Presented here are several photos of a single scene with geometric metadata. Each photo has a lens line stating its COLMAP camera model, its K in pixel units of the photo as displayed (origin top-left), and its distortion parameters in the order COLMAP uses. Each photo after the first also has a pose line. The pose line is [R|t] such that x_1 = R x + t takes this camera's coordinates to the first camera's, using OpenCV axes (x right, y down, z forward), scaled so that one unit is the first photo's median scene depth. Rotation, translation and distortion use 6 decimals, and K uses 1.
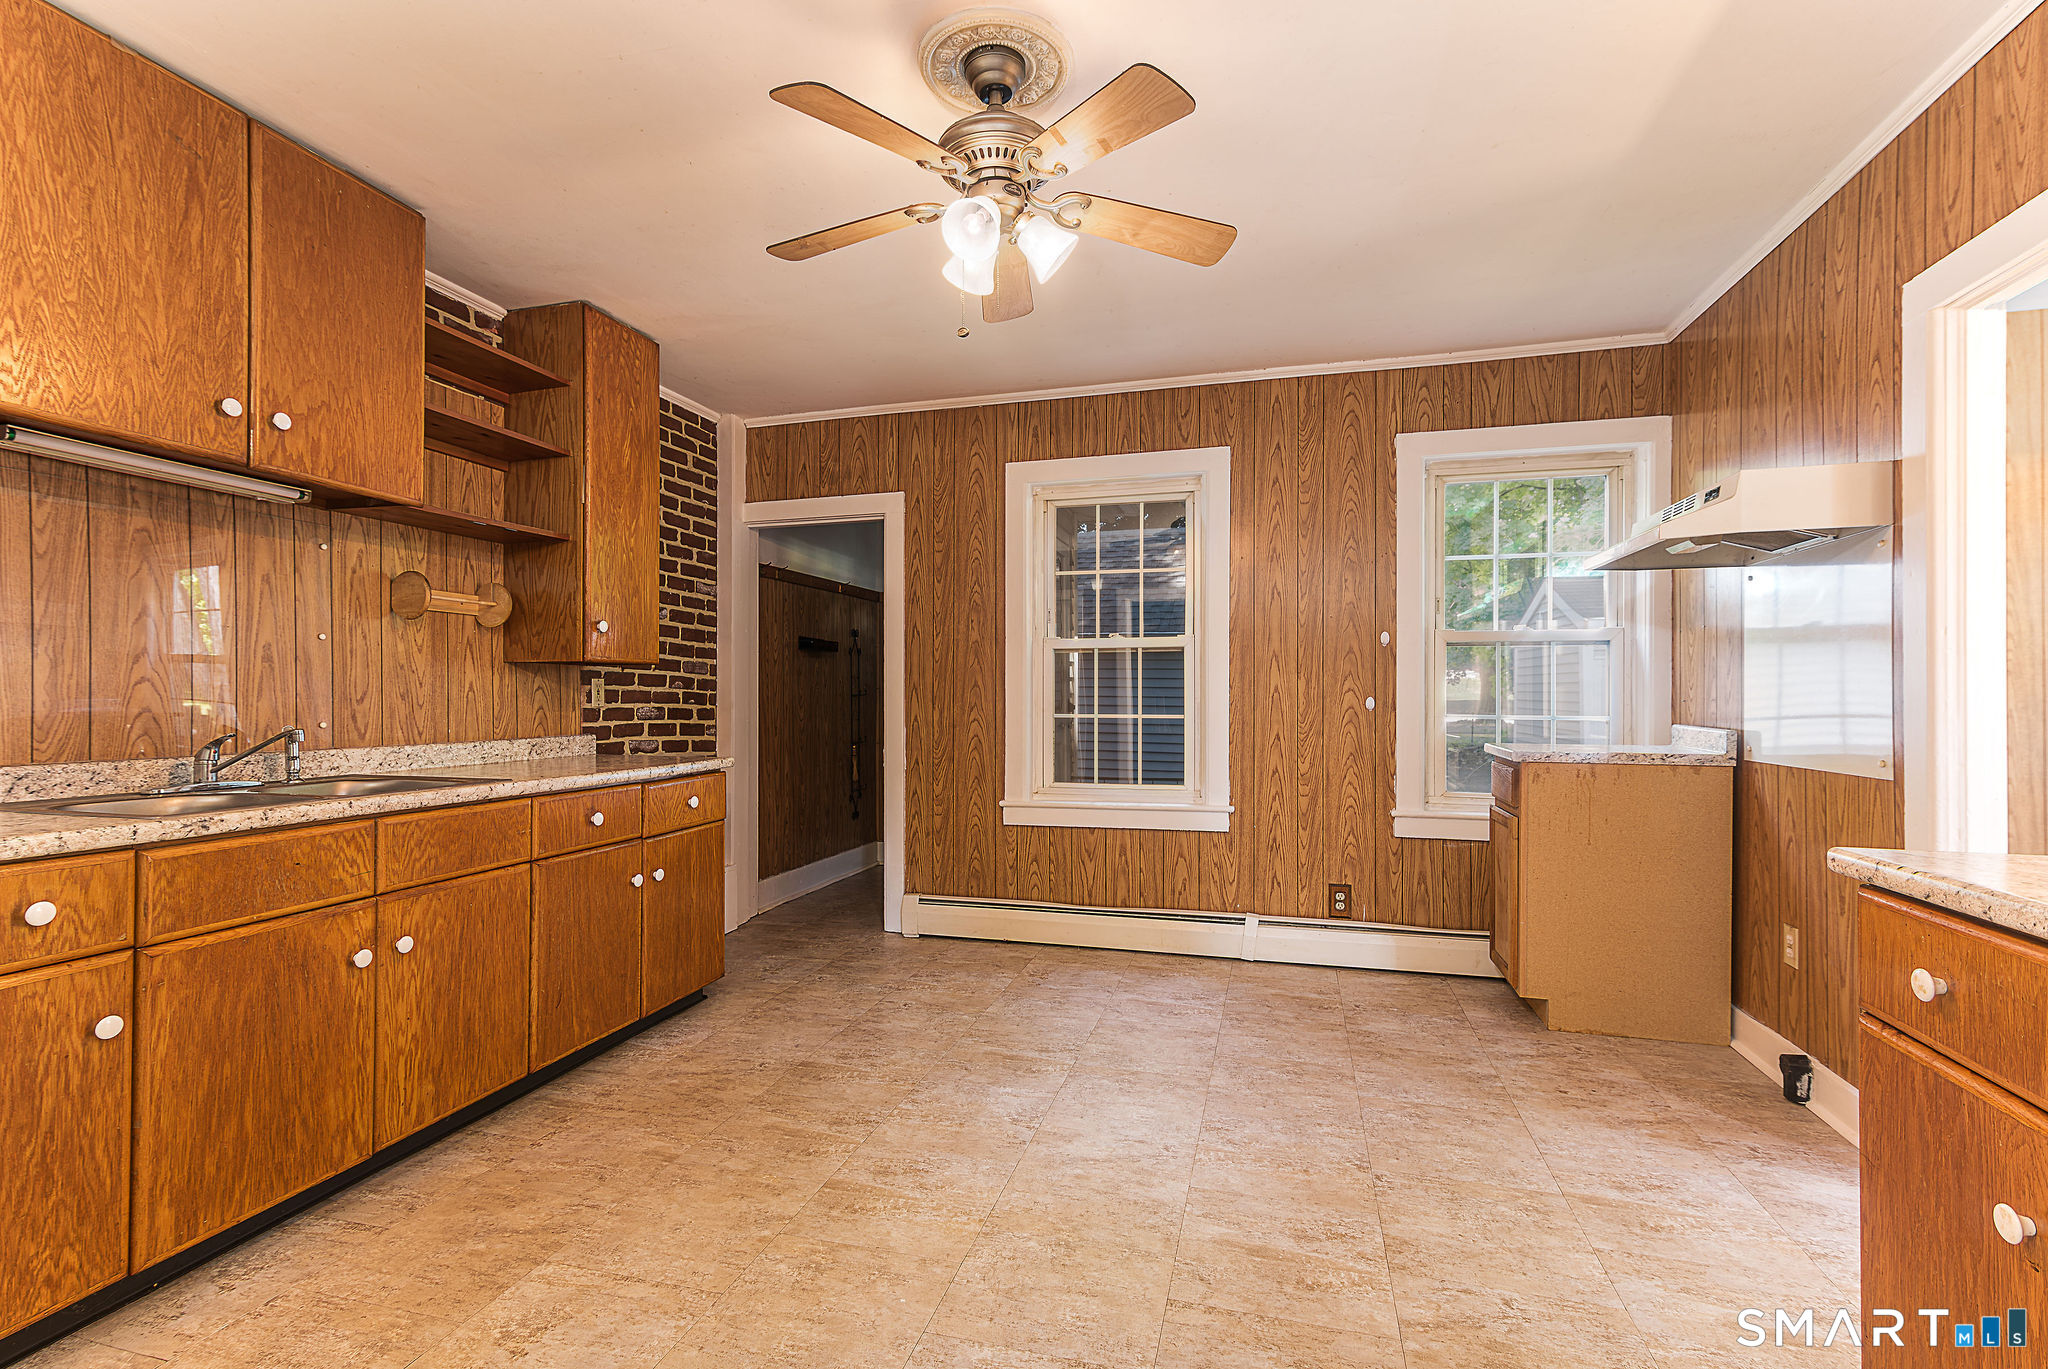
lens RADIAL K [[944.9, 0, 1002.5], [0, 944.9, 693.0], [0, 0, 1]] dist [0.013372, -0.001596]
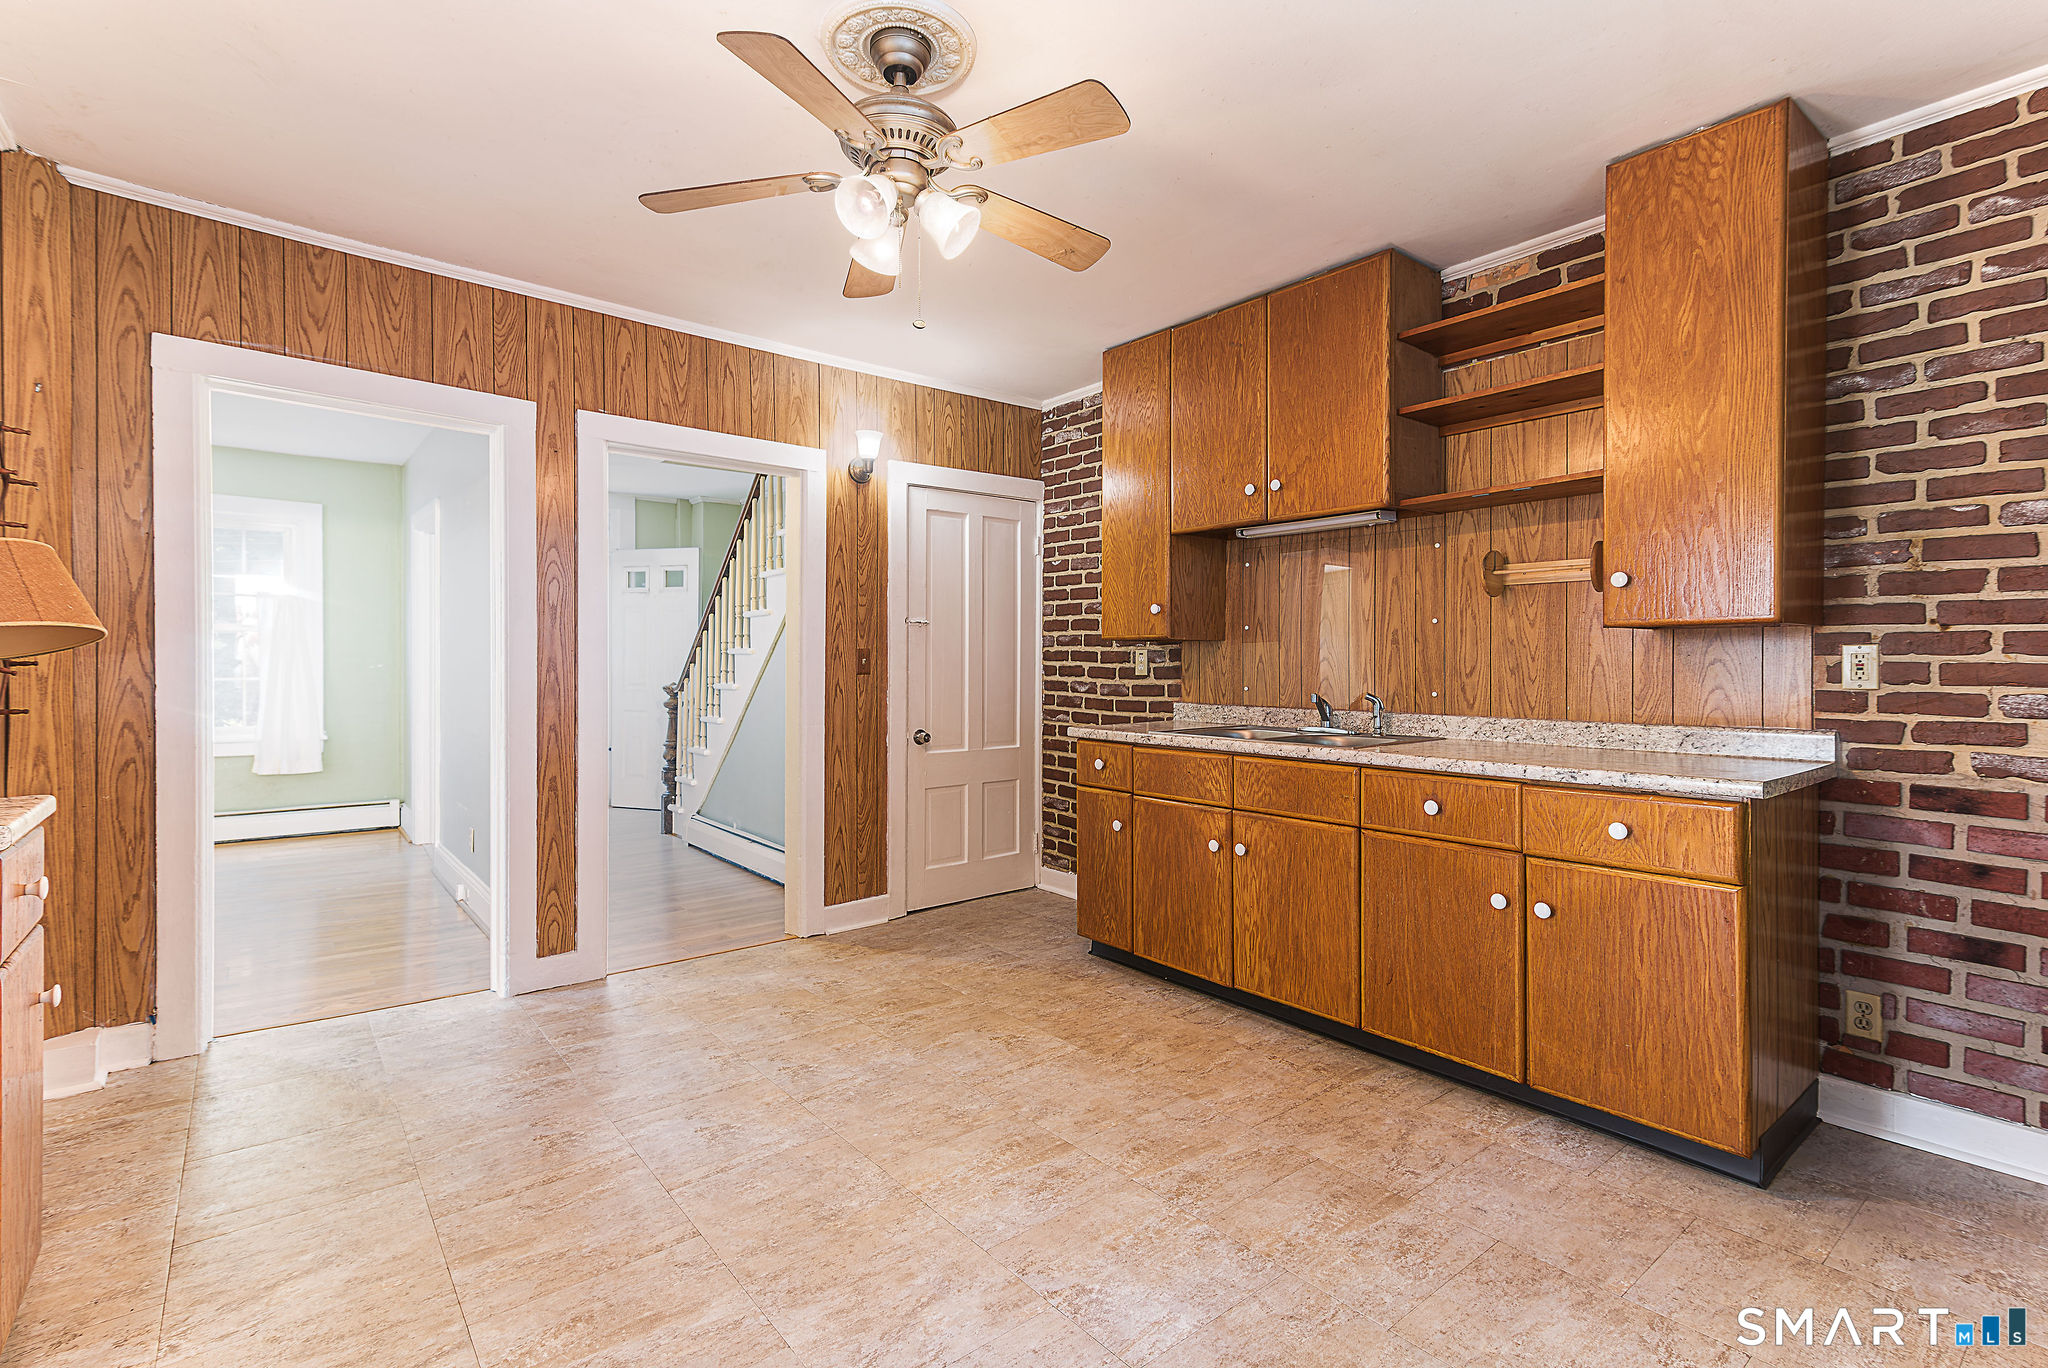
lens RADIAL K [[944.9, 0, 1042.2], [0, 944.9, 668.0], [0, 0, 1]] dist [0.013372, -0.001596]
pose [[-0.555517, 0.002673, -0.831501, 0.575156], [0.001872, 0.999996, 0.001964, -0.002744], [0.831503, -0.000465, -0.555520, 1.295831]]
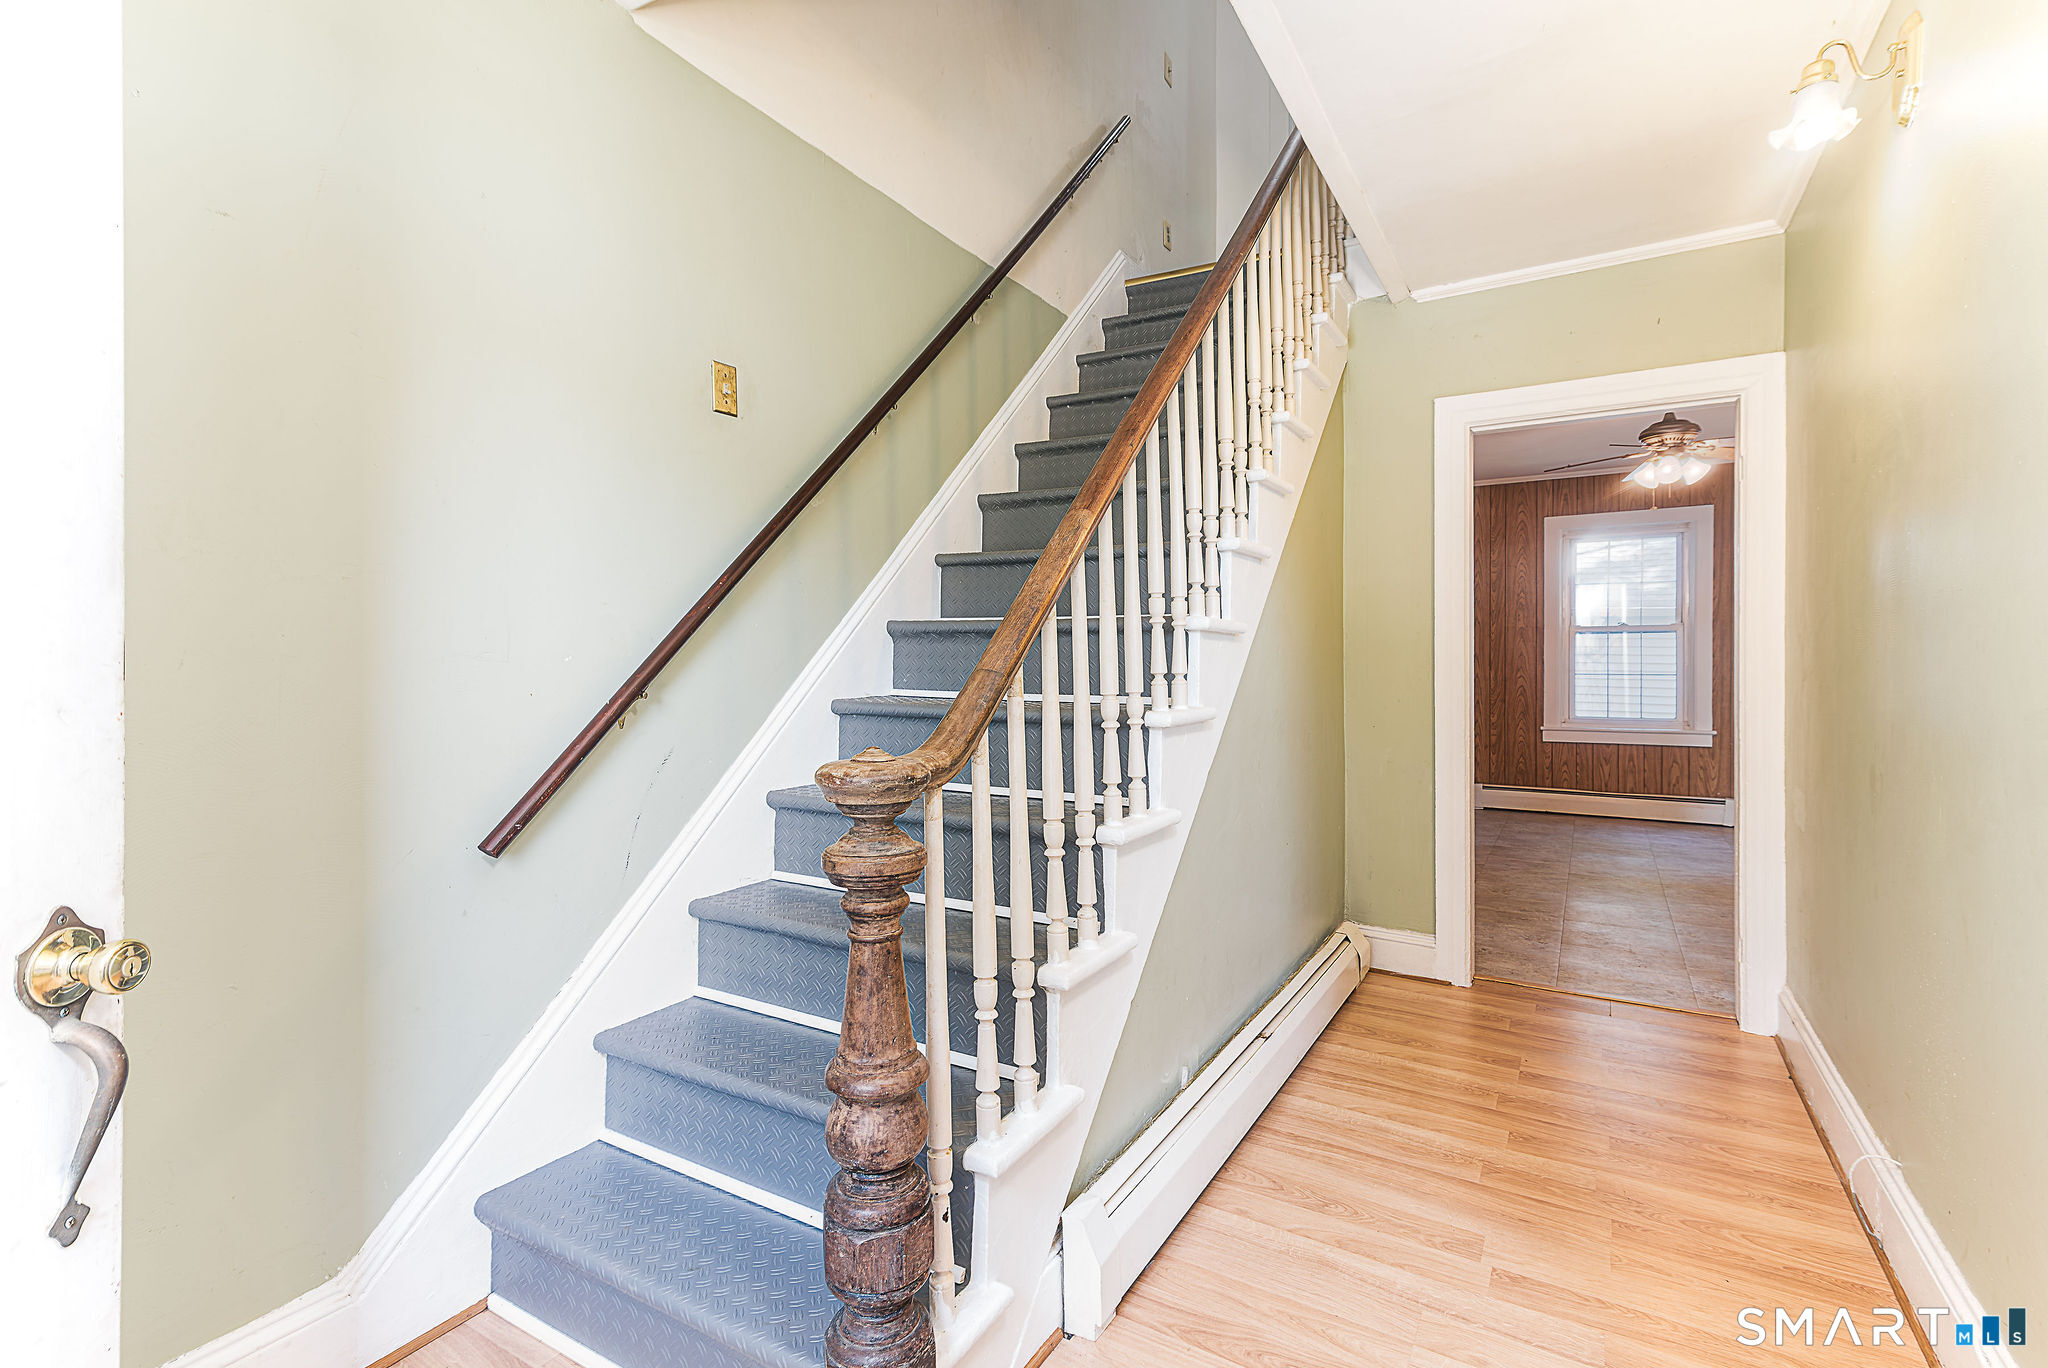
lens RADIAL K [[944.9, 0, 1019.7], [0, 944.9, 668.5], [0, 0, 1]] dist [0.013372, -0.001596]
pose [[0.967660, 0.000548, -0.252256, -0.548997], [0.001317, 0.999973, 0.007227, 0.001992], [0.252253, -0.007325, 0.967633, -0.956639]]
